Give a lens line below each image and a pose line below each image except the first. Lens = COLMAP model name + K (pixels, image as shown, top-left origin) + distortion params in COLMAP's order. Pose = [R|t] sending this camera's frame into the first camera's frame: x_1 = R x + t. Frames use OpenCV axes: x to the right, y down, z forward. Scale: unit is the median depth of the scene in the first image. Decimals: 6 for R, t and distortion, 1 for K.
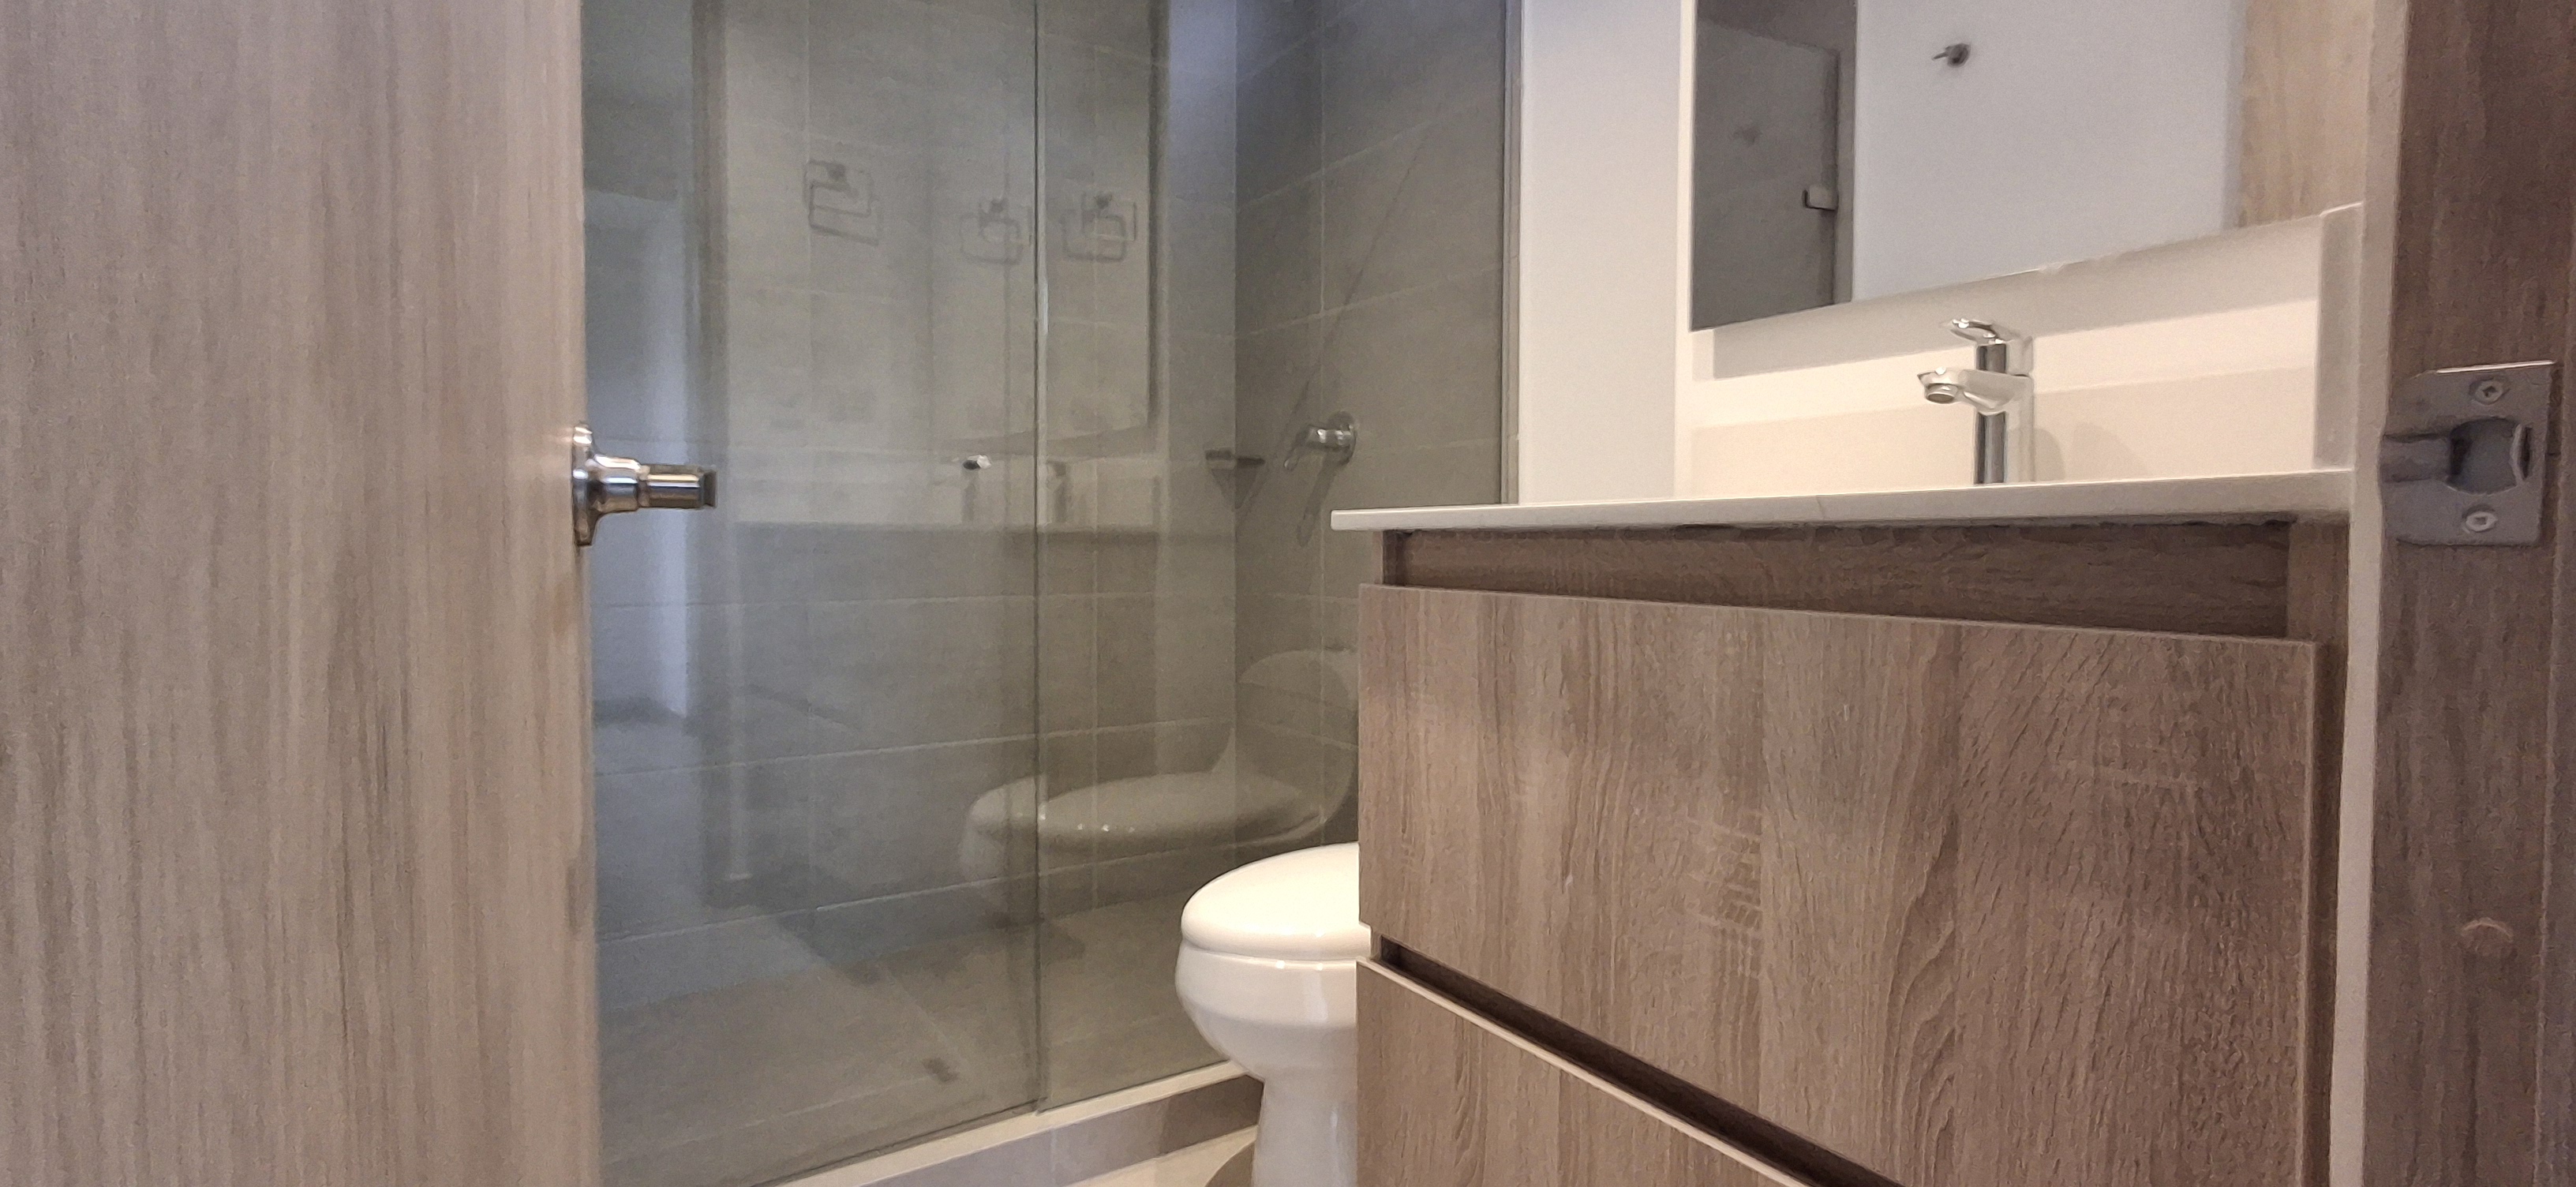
lens RADIAL K [[1205.2, 0, 1306.3], [0, 1205.2, 572.6], [0, 0, 1]] dist [-0.008627, 0.000639]
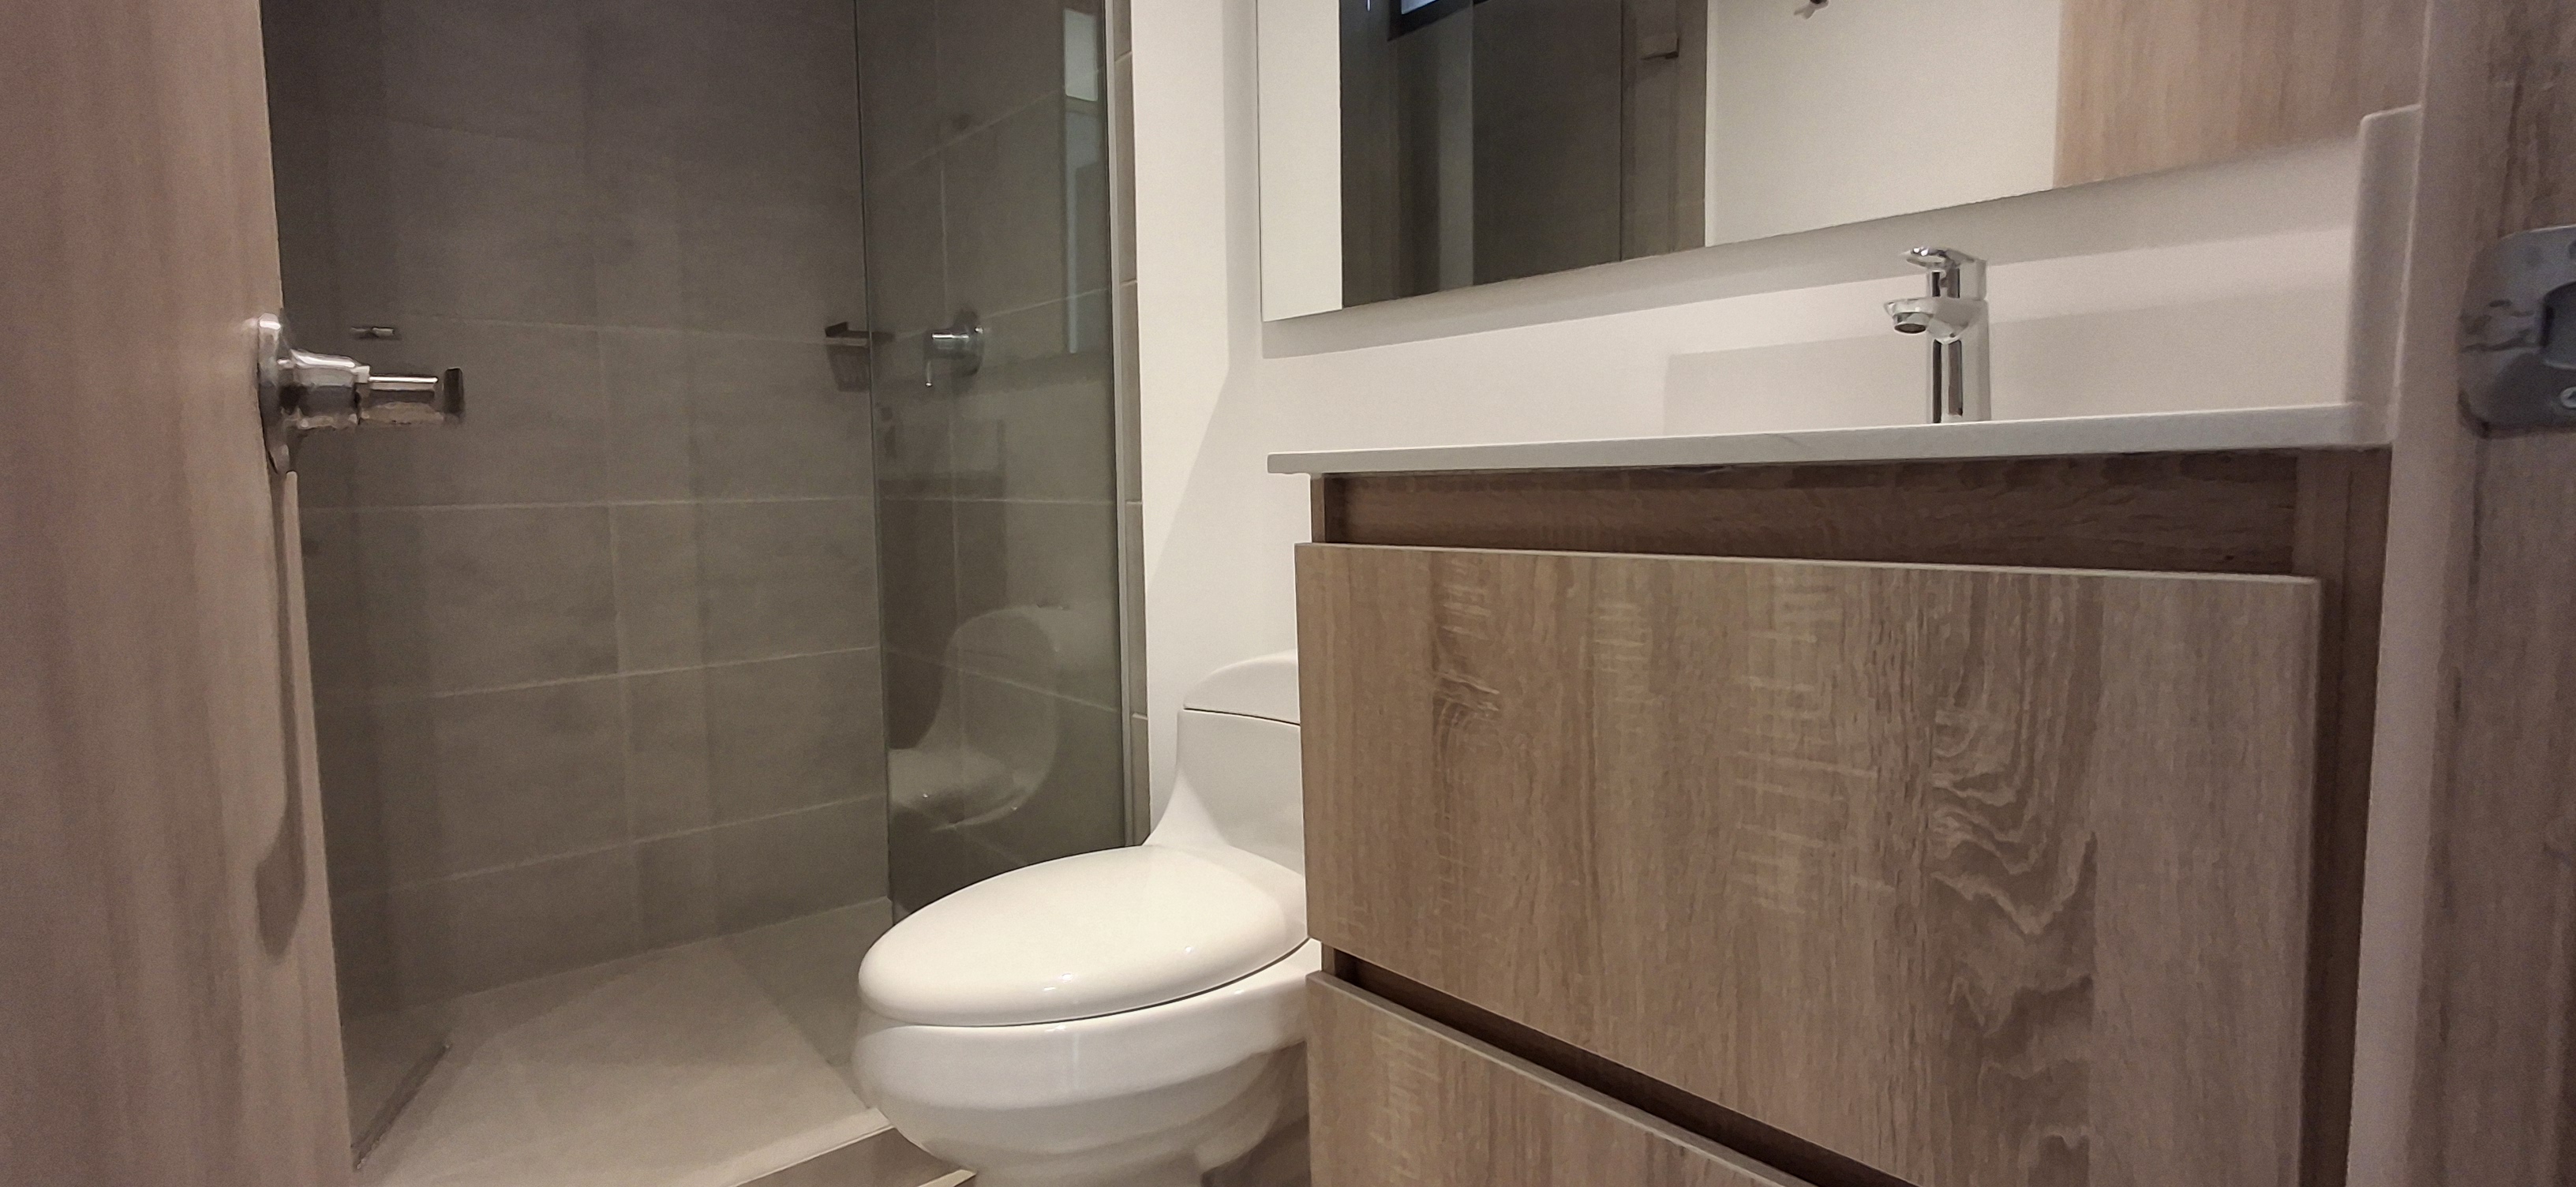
lens RADIAL K [[1215.9, 0, 1287.8], [0, 1215.9, 581.2], [0, 0, 1]] dist [-0.026486, 0.030045]
pose [[0.988743, -0.021775, 0.148033, -0.094576], [0.014718, 0.998710, 0.048598, -0.003535], [-0.148900, -0.045872, 0.987788, 0.159565]]
